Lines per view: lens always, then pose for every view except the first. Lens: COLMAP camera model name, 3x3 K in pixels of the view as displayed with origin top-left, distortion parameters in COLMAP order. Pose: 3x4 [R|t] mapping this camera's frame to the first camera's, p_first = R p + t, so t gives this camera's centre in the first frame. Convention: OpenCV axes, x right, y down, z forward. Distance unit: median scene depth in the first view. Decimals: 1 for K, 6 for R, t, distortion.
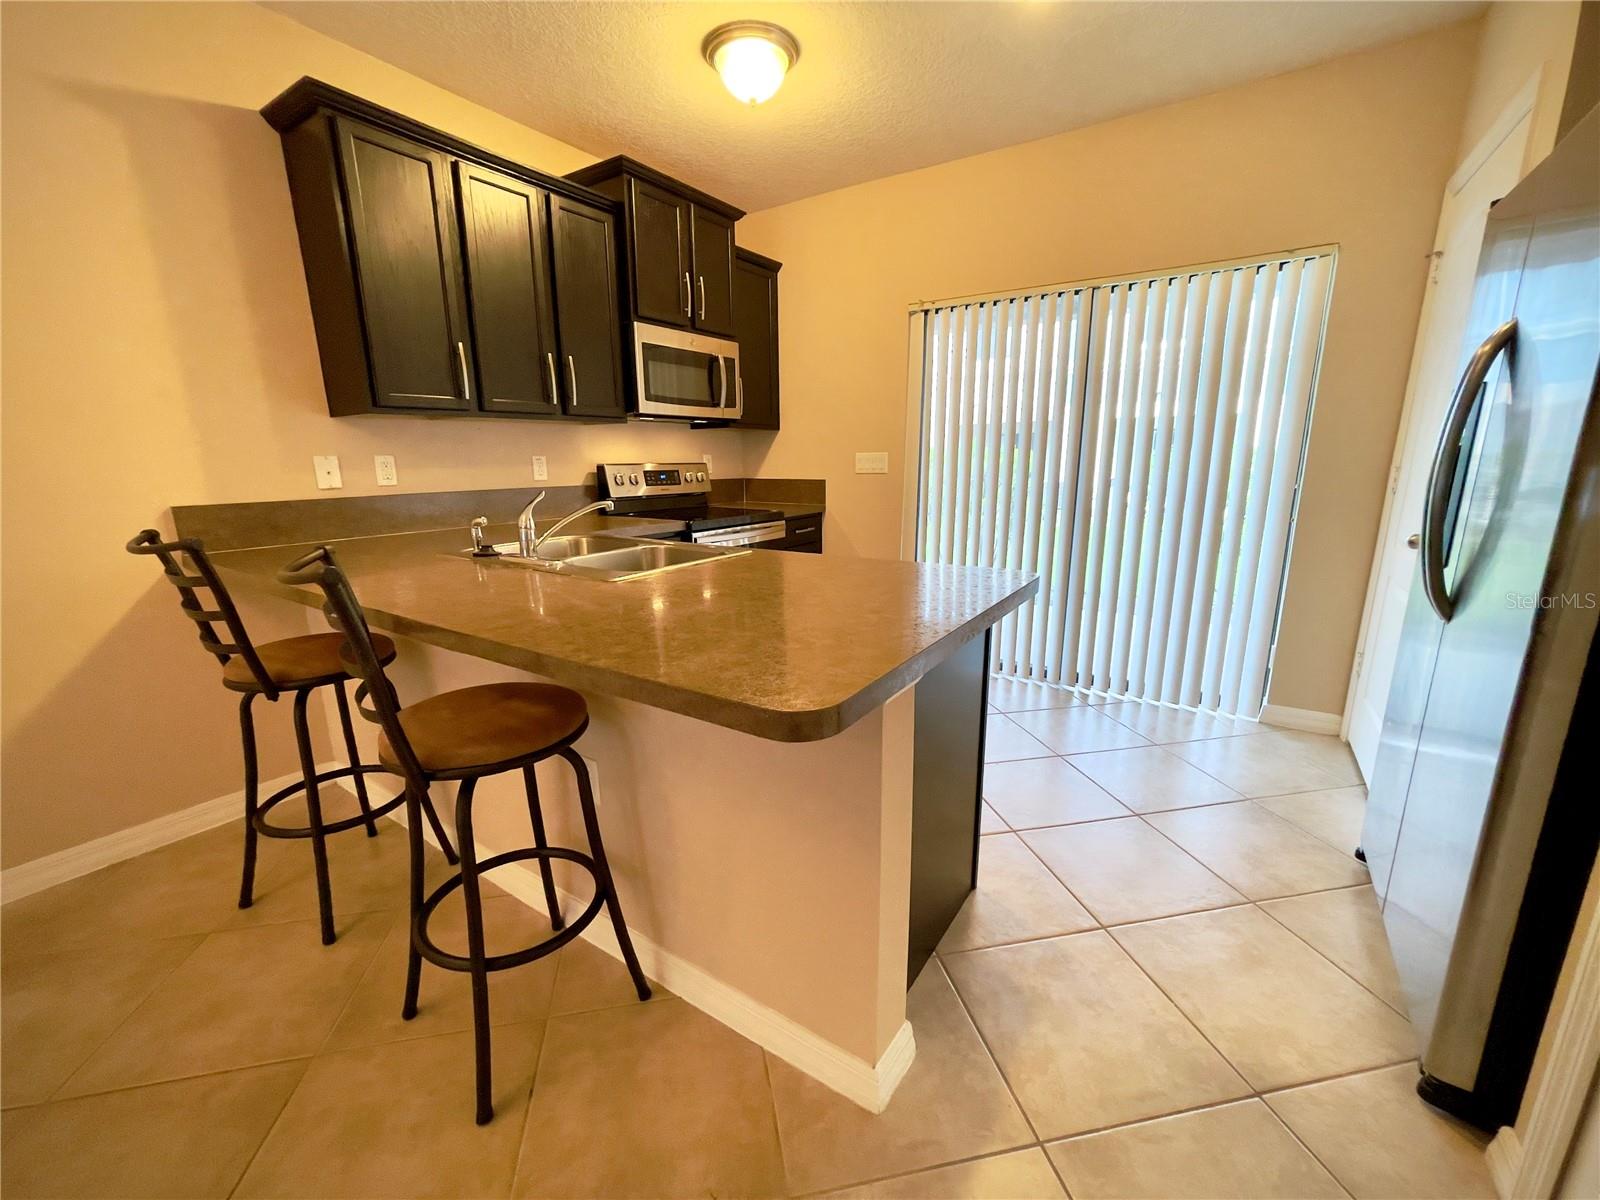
lens RADIAL K [[648.9, 0, 804.8], [0, 648.9, 599.8], [0, 0, 1]] dist [0.000436, 0.003415]
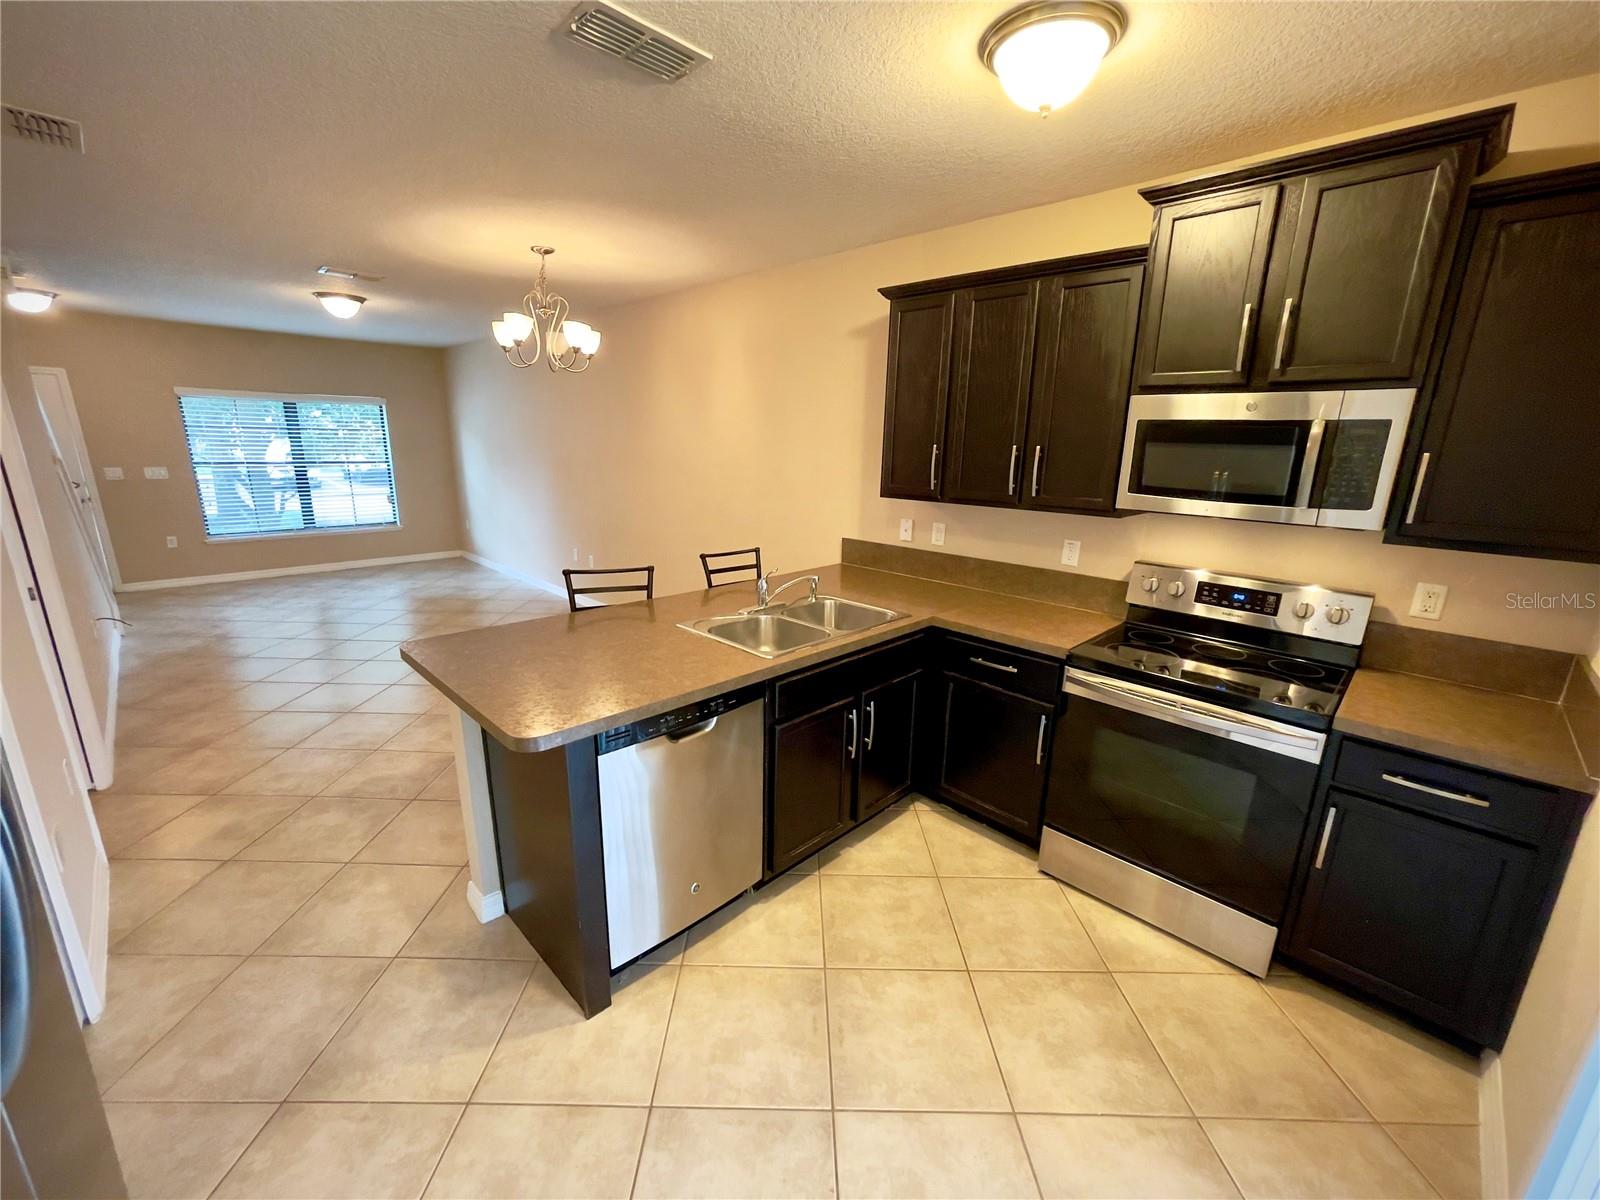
lens RADIAL K [[648.9, 0, 795.6], [0, 648.9, 603.9], [0, 0, 1]] dist [0.000436, 0.003415]
pose [[-0.198992, 0.250704, -0.947391, 0.932343], [-0.233886, 0.926640, 0.294338, -0.497352], [0.951683, 0.280152, -0.125758, 1.173809]]
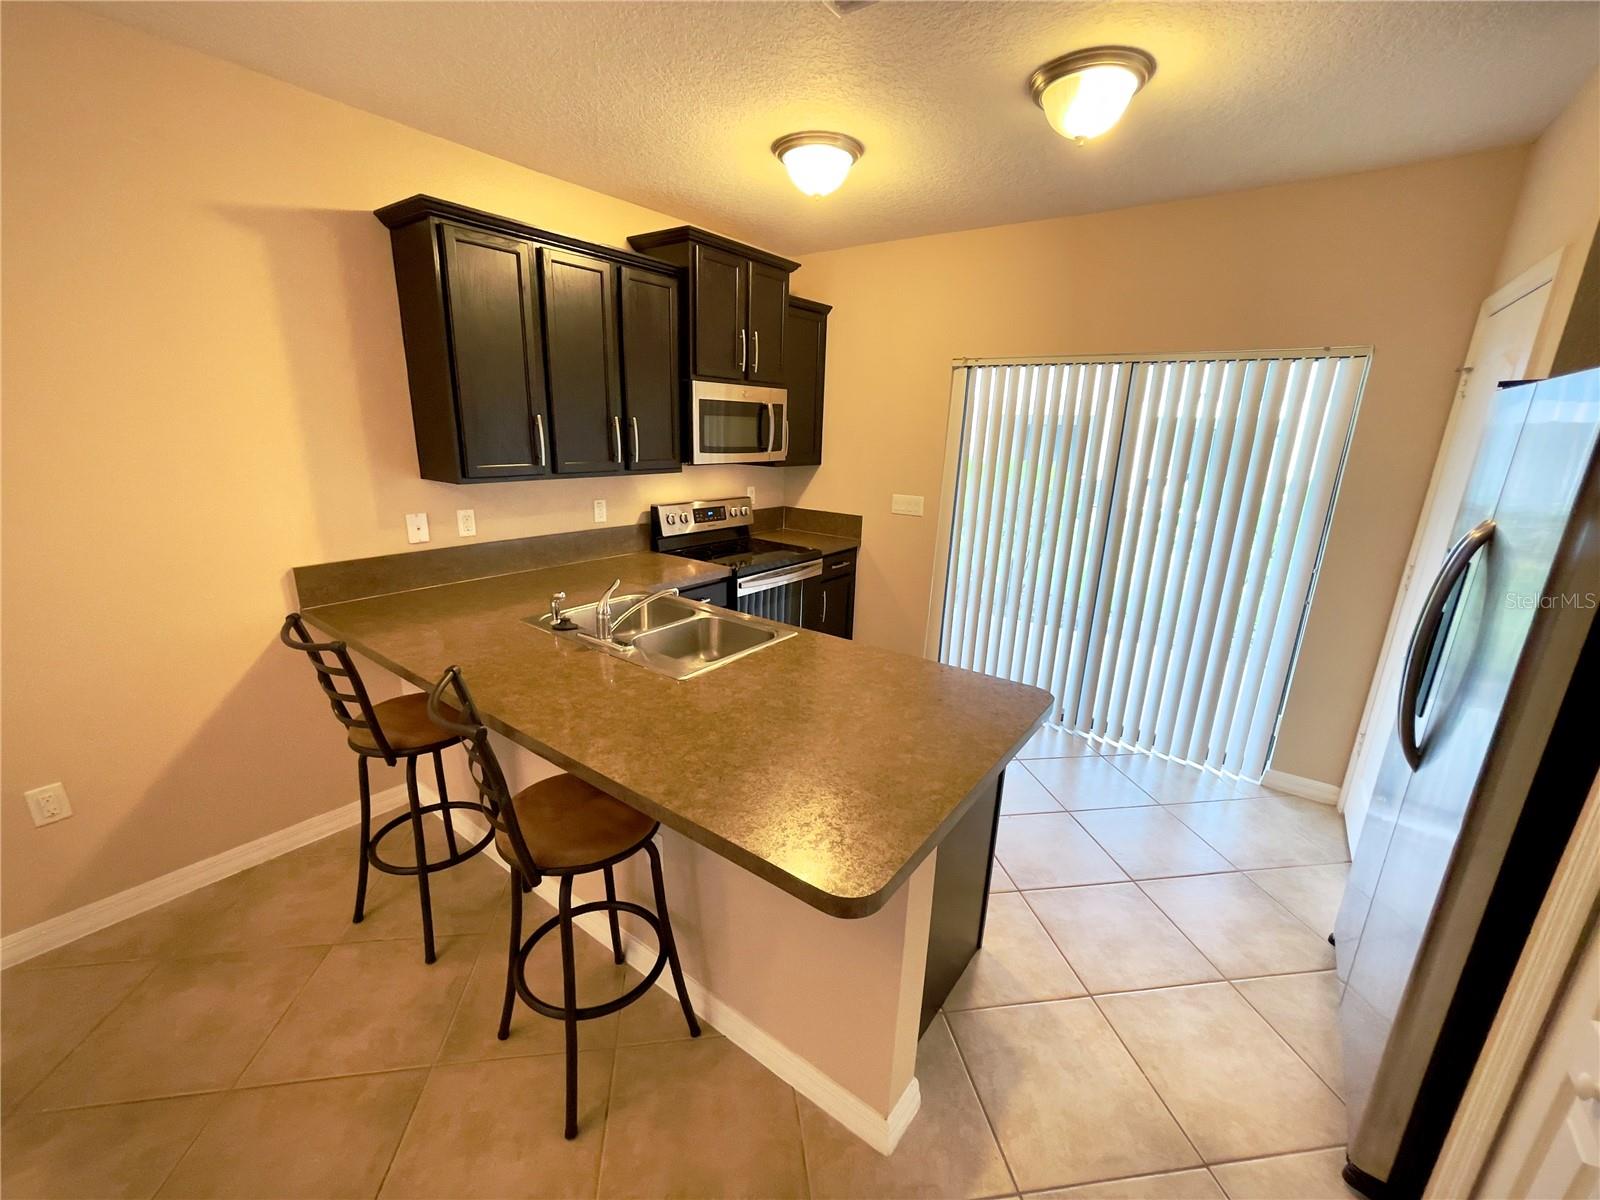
lens RADIAL K [[648.9, 0, 806.0], [0, 648.9, 604.1], [0, 0, 1]] dist [0.000436, 0.003415]
pose [[0.998072, 0.051507, -0.034633, -0.031652], [-0.049786, 0.997564, 0.048867, -0.183580], [0.037066, -0.047049, 0.998205, -0.110372]]
